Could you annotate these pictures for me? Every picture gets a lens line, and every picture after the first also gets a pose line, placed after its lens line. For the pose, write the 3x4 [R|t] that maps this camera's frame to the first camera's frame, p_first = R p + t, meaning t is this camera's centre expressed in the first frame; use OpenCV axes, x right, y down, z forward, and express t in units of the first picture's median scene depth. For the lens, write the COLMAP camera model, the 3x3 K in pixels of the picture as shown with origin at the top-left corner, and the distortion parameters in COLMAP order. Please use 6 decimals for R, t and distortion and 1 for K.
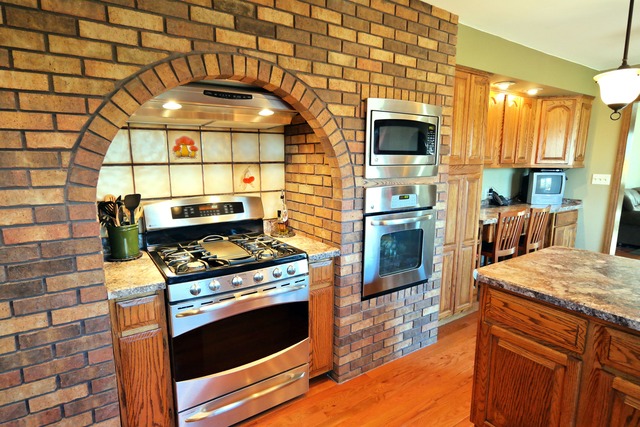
lens RADIAL K [[345.3, 0, 320.0], [0, 345.3, 215.3], [0, 0, 1]] dist [-0.003571, 0.002255]
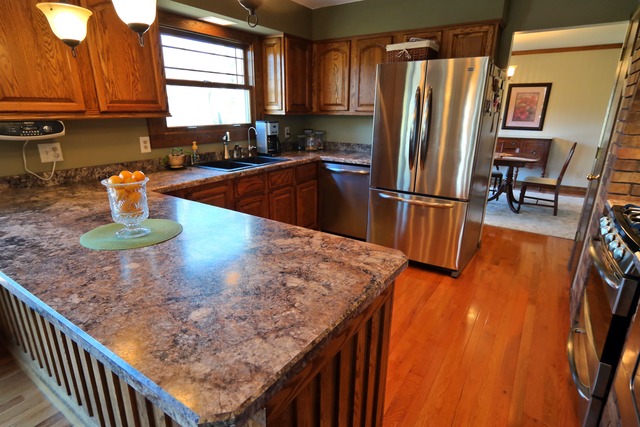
lens RADIAL K [[345.3, 0, 315.0], [0, 345.3, 215.1], [0, 0, 1]] dist [-0.003571, 0.002255]
pose [[-0.924389, 0.106888, -0.366169, 0.923920], [-0.070159, 0.895918, 0.438644, -0.238384], [0.374943, 0.431168, -0.820678, 1.556979]]
